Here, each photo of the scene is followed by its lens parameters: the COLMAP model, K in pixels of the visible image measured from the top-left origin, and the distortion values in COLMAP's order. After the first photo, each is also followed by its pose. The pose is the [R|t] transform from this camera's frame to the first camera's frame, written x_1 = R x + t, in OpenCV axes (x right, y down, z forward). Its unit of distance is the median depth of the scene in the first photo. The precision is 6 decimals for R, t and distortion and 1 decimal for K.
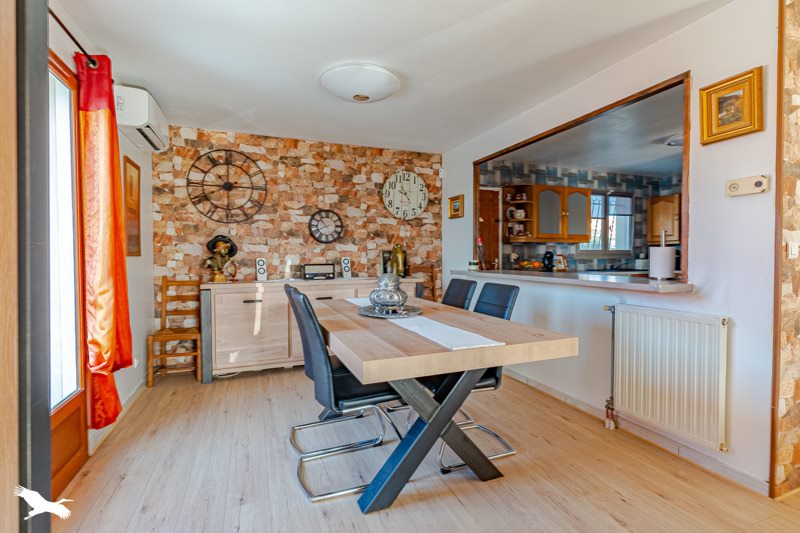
lens RADIAL K [[372.6, 0, 400.0], [0, 372.6, 266.5], [0, 0, 1]] dist [-0.001643, -0.000174]
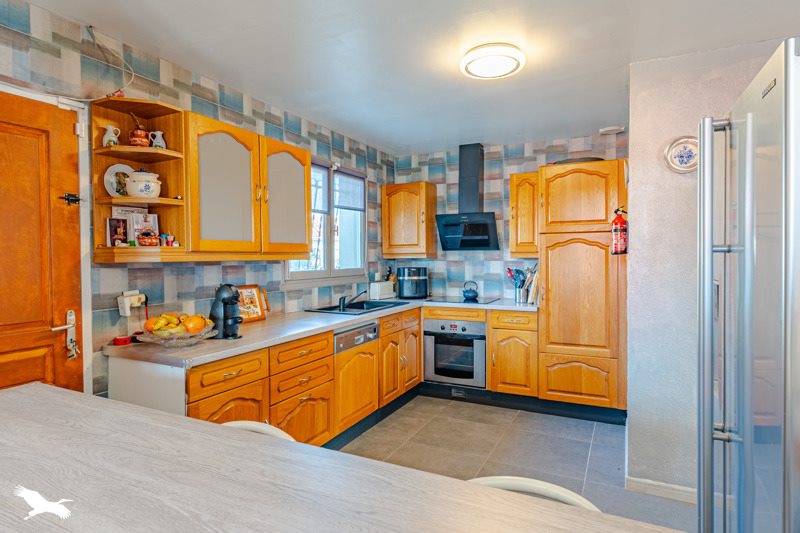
lens RADIAL K [[456.6, 0, 400.0], [0, 456.6, 266.5], [0, 0, 1]] dist [0.002456, 0.000711]
pose [[0.743793, -0.013649, 0.668270, 0.204337], [0.014926, 0.999881, 0.003809, -0.058615], [-0.668243, 0.007141, 0.743909, 0.495894]]
